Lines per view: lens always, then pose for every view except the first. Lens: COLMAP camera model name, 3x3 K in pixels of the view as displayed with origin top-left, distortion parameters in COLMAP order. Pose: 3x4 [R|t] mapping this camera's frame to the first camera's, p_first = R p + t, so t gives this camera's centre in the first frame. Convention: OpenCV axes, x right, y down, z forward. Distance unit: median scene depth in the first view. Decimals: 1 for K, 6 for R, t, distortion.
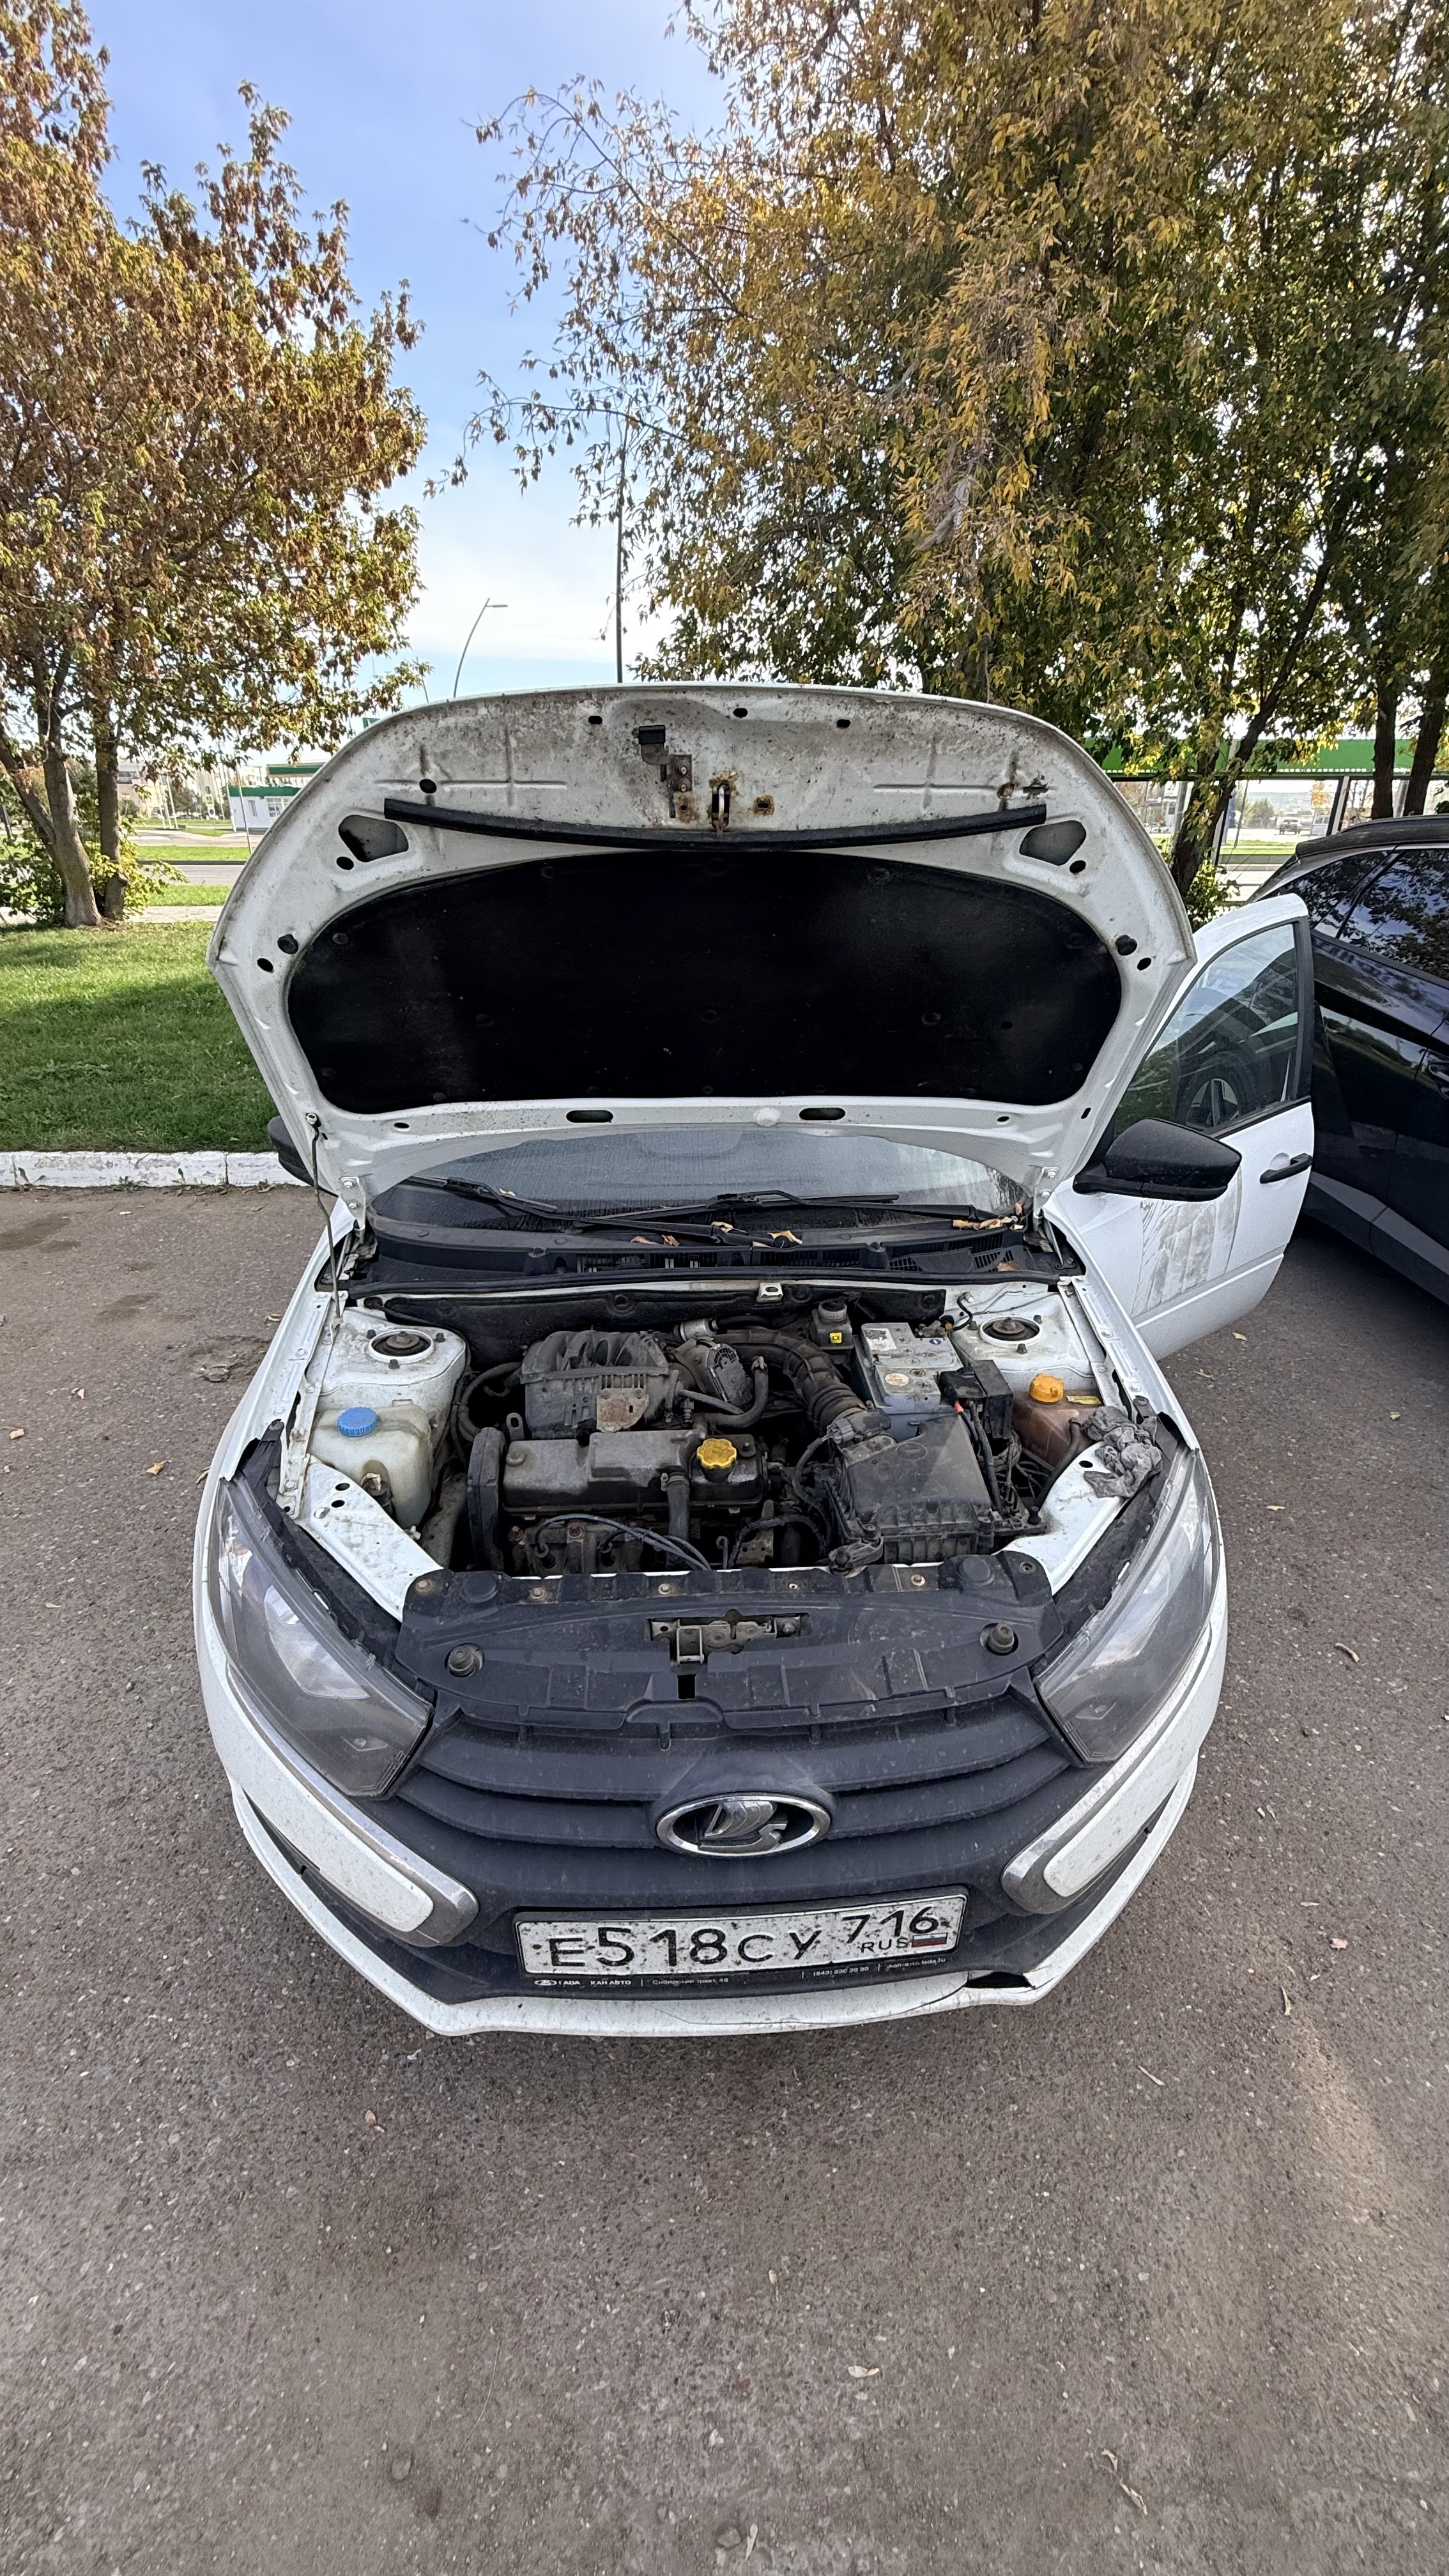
lens RADIAL K [[983.6, 0, 707.9], [0, 983.6, 1299.9], [0, 0, 1]] dist [-0.016381, 0.000178]
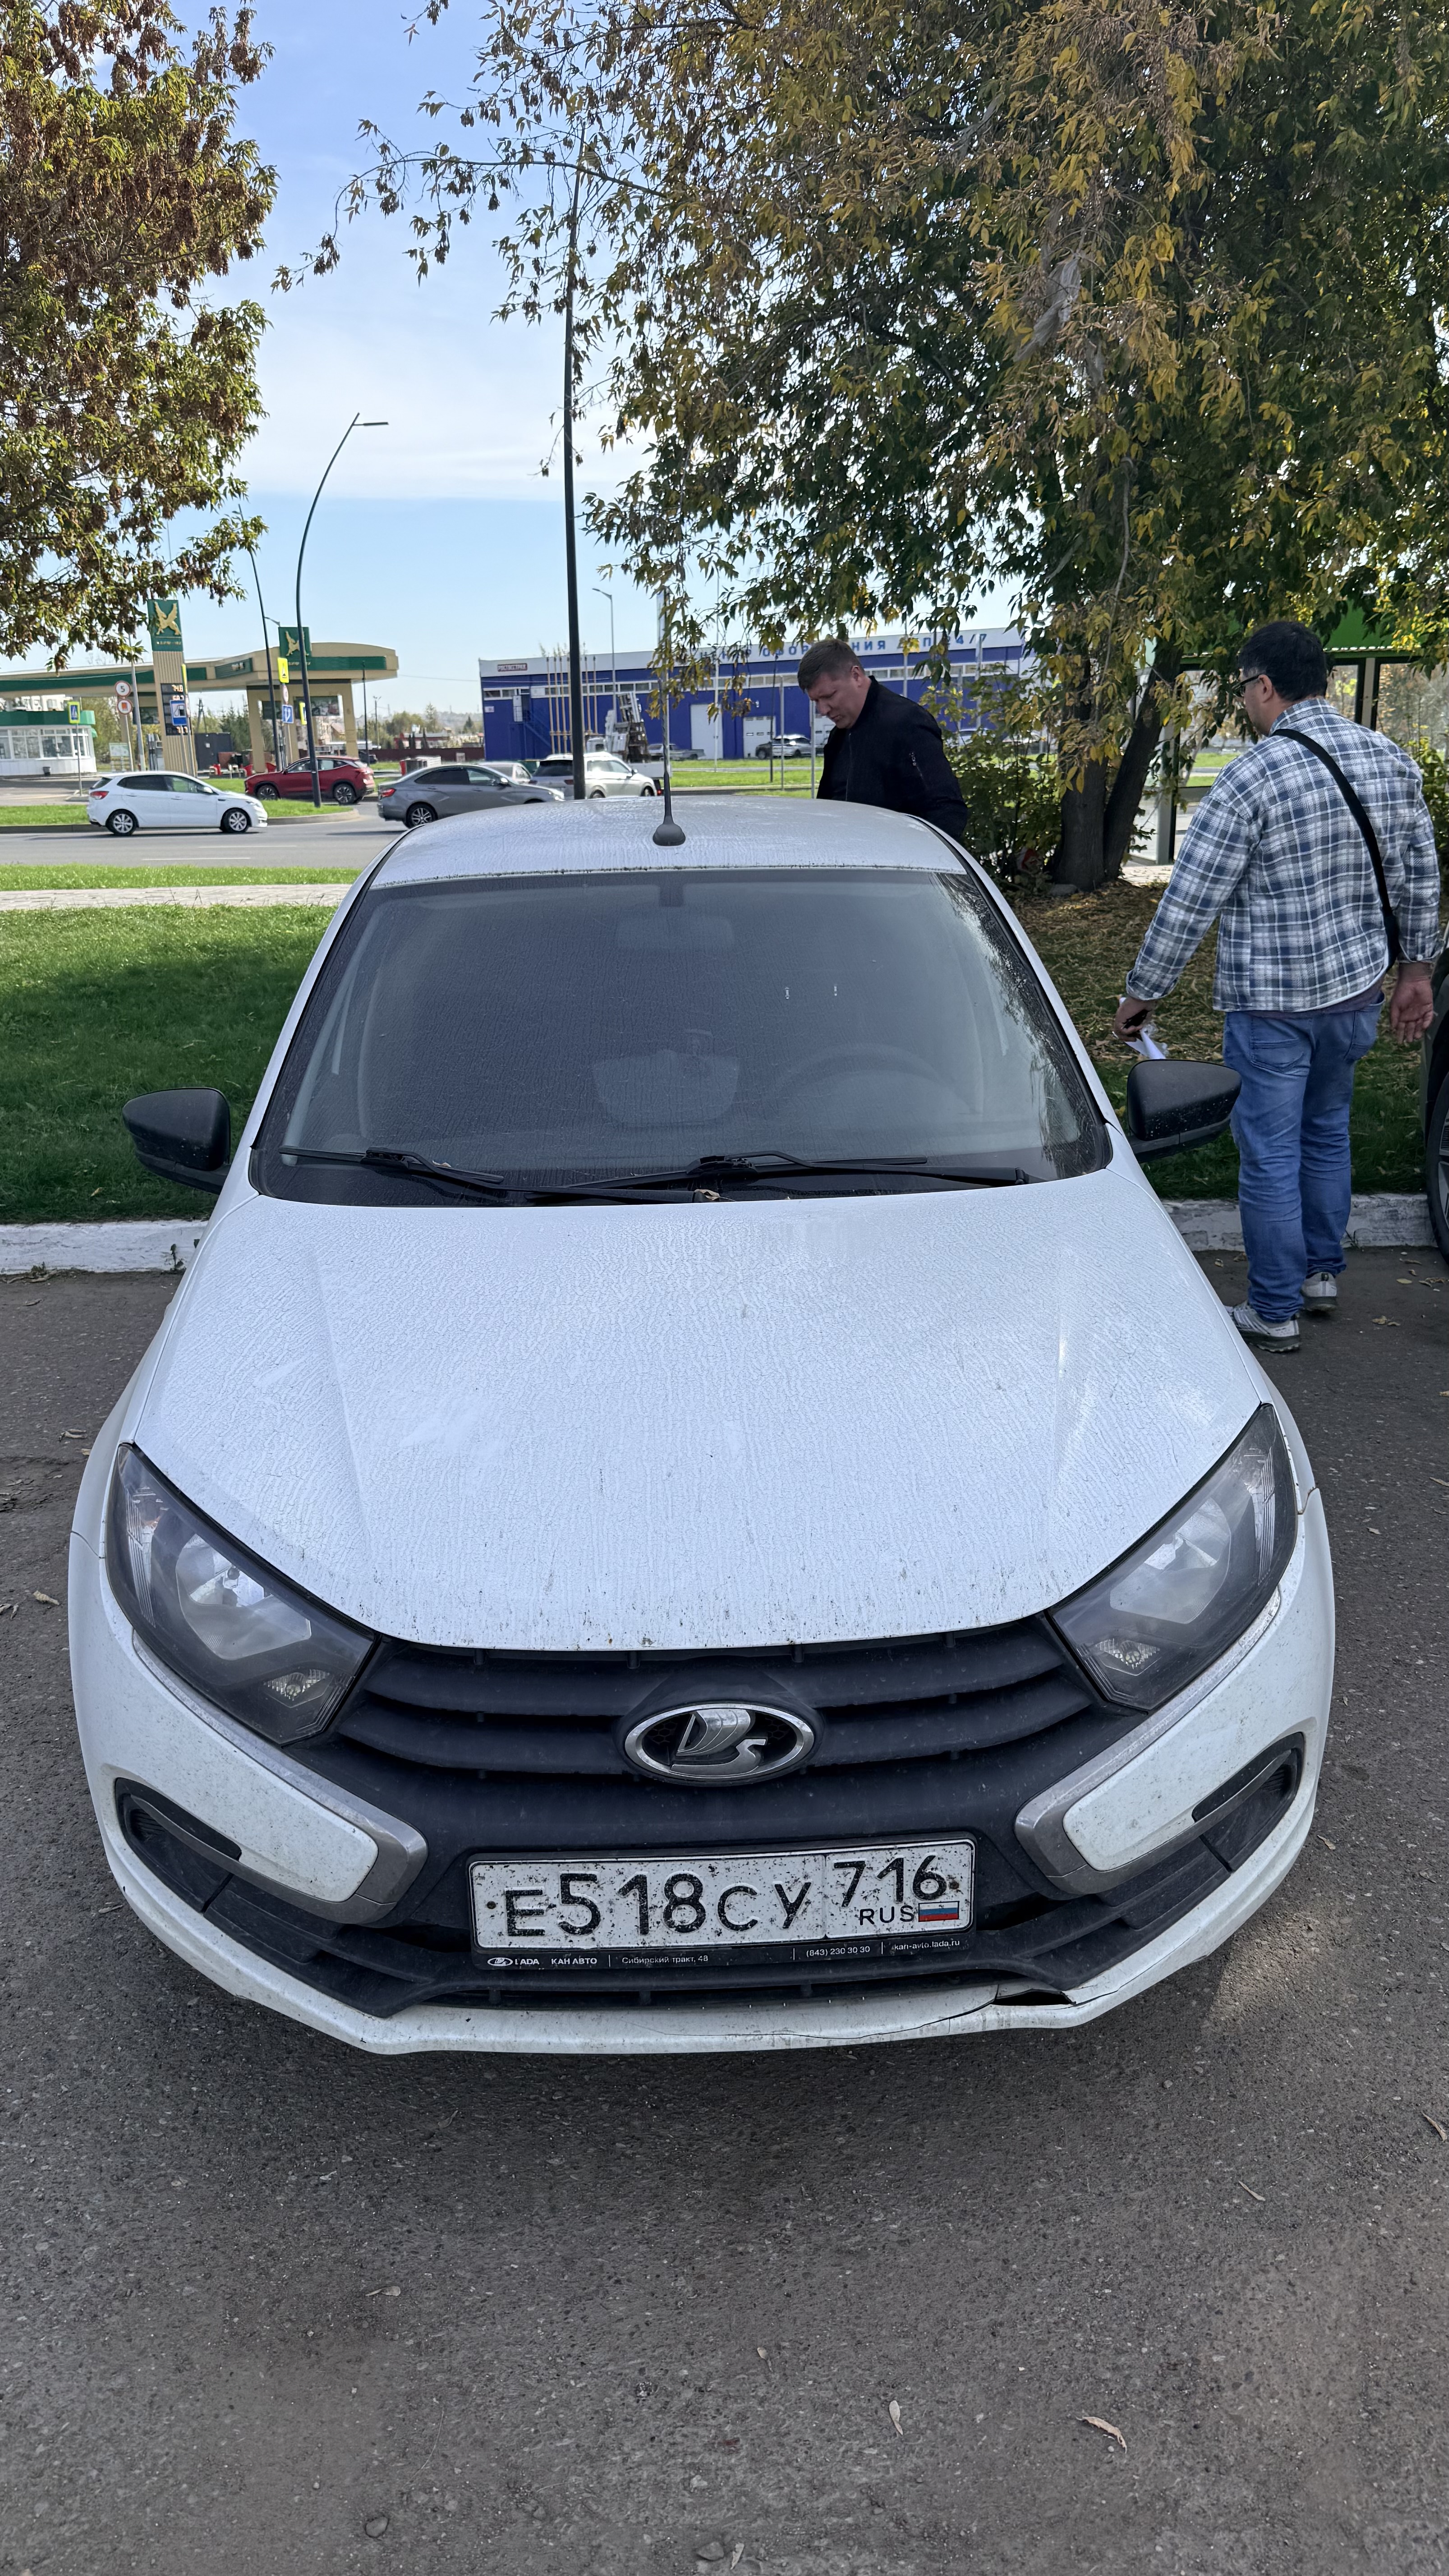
lens RADIAL K [[1719.4, 0, 662.8], [0, 1719.4, 1280.3], [0, 0, 1]] dist [-0.045082, -0.002378]
pose [[0.999254, -0.016252, -0.035034, 0.040677], [0.010939, 0.989104, -0.146809, 0.297210], [0.037038, 0.146316, 0.988544, -0.558439]]
